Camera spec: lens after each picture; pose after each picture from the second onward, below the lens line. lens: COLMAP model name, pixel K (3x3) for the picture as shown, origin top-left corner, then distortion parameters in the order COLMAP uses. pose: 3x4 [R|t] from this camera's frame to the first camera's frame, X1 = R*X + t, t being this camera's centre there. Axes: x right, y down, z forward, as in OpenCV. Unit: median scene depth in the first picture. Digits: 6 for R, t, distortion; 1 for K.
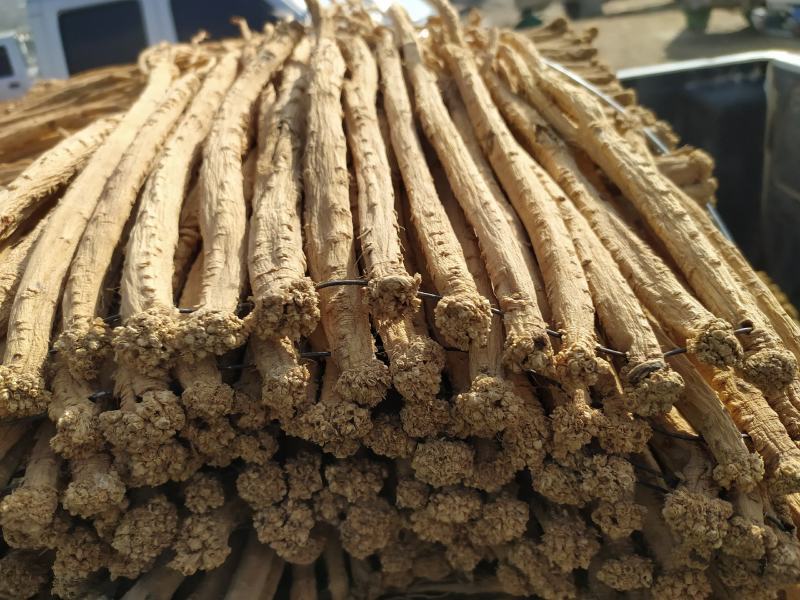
lens RADIAL K [[579.3, 0, 400.8], [0, 579.3, 300.5], [0, 0, 1]] dist [-0.014167, -0.005586]
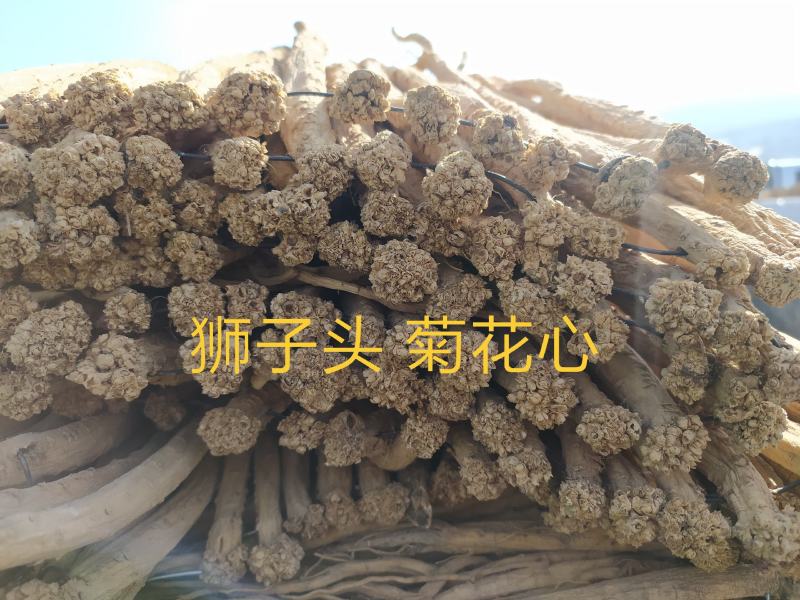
lens RADIAL K [[579.3, 0, 399.5], [0, 579.3, 300.3], [0, 0, 1]] dist [-0.014167, -0.005586]
pose [[0.996667, 0.066749, 0.046896, 0.026349], [-0.050041, 0.954265, -0.294745, 0.596488], [-0.064426, 0.291416, 0.954424, 0.150397]]
